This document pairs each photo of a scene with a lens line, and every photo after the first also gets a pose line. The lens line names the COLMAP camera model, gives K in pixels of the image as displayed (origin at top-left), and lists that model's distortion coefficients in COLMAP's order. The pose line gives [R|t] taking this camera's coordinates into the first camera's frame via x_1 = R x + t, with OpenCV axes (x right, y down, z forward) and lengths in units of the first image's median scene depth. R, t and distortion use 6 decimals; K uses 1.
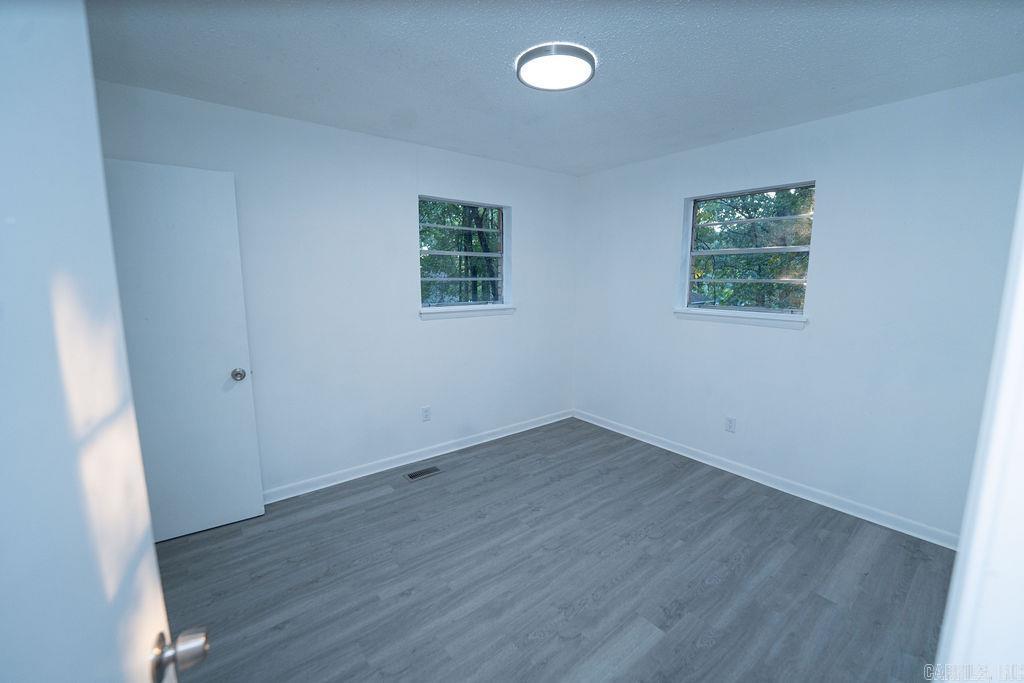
lens RADIAL K [[415.0, 0, 509.1], [0, 415.0, 349.4], [0, 0, 1]] dist [-0.030614, 0.005021]
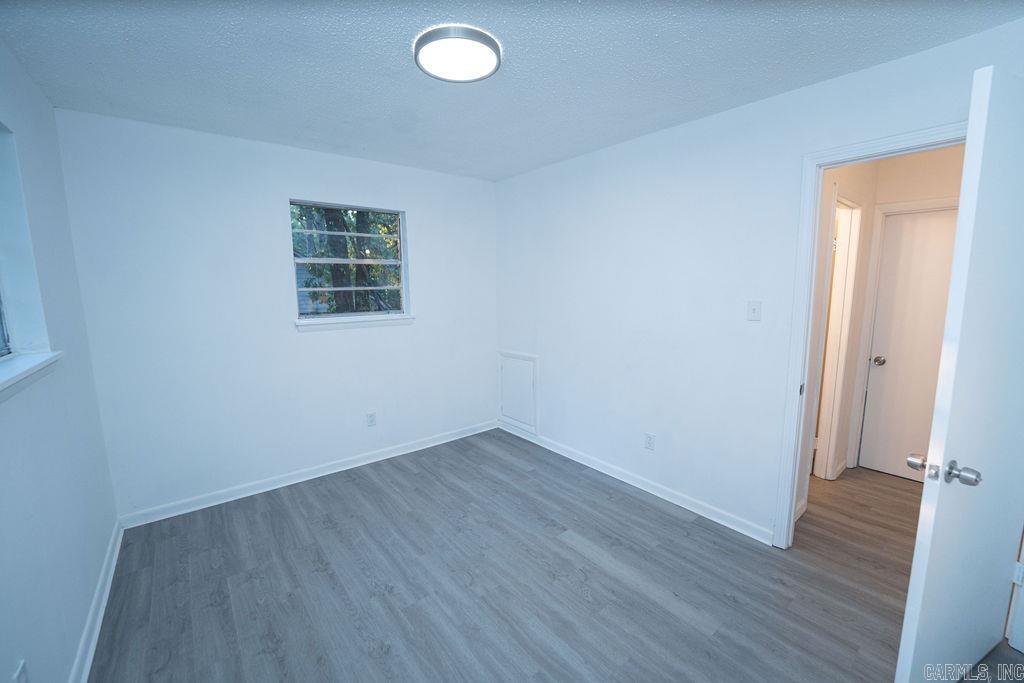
lens RADIAL K [[415.0, 0, 511.5], [0, 415.0, 348.3], [0, 0, 1]] dist [-0.030614, 0.005021]
pose [[-0.012348, -0.153975, 0.987998, -0.683781], [0.181958, 0.971230, 0.153636, -0.133008], [-0.983229, 0.181671, 0.016024, 0.761329]]
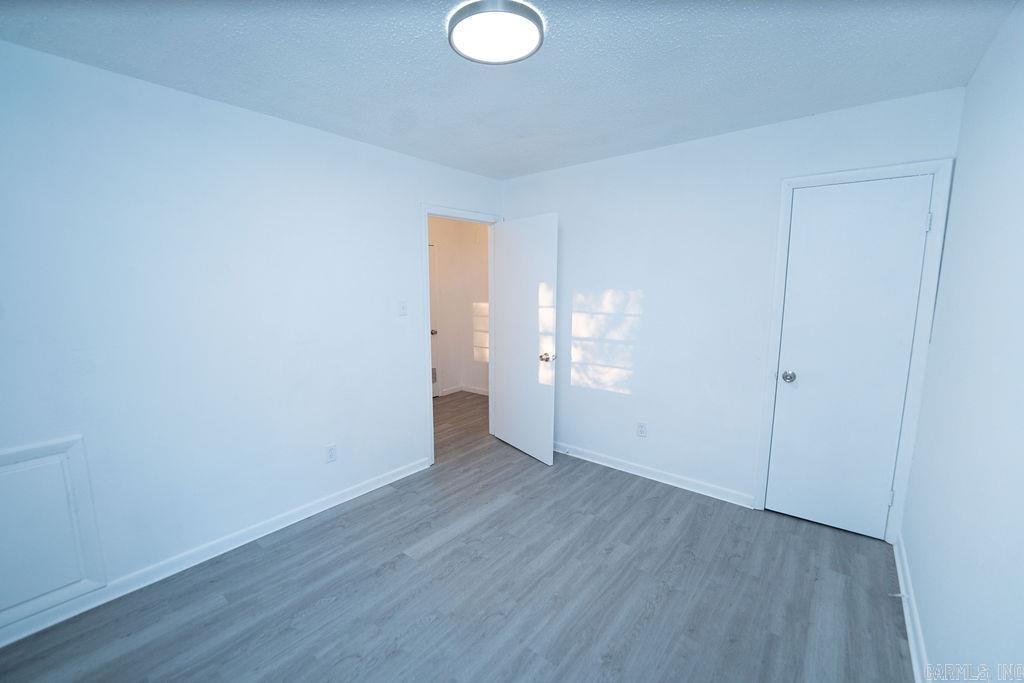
lens RADIAL K [[415.0, 0, 507.0], [0, 415.0, 339.9], [0, 0, 1]] dist [-0.030614, 0.005021]
pose [[-0.977461, 0.030959, -0.208832, 0.220954], [-0.033829, 0.953438, 0.299686, -0.275969], [0.208387, 0.299996, -0.930901, 1.519723]]
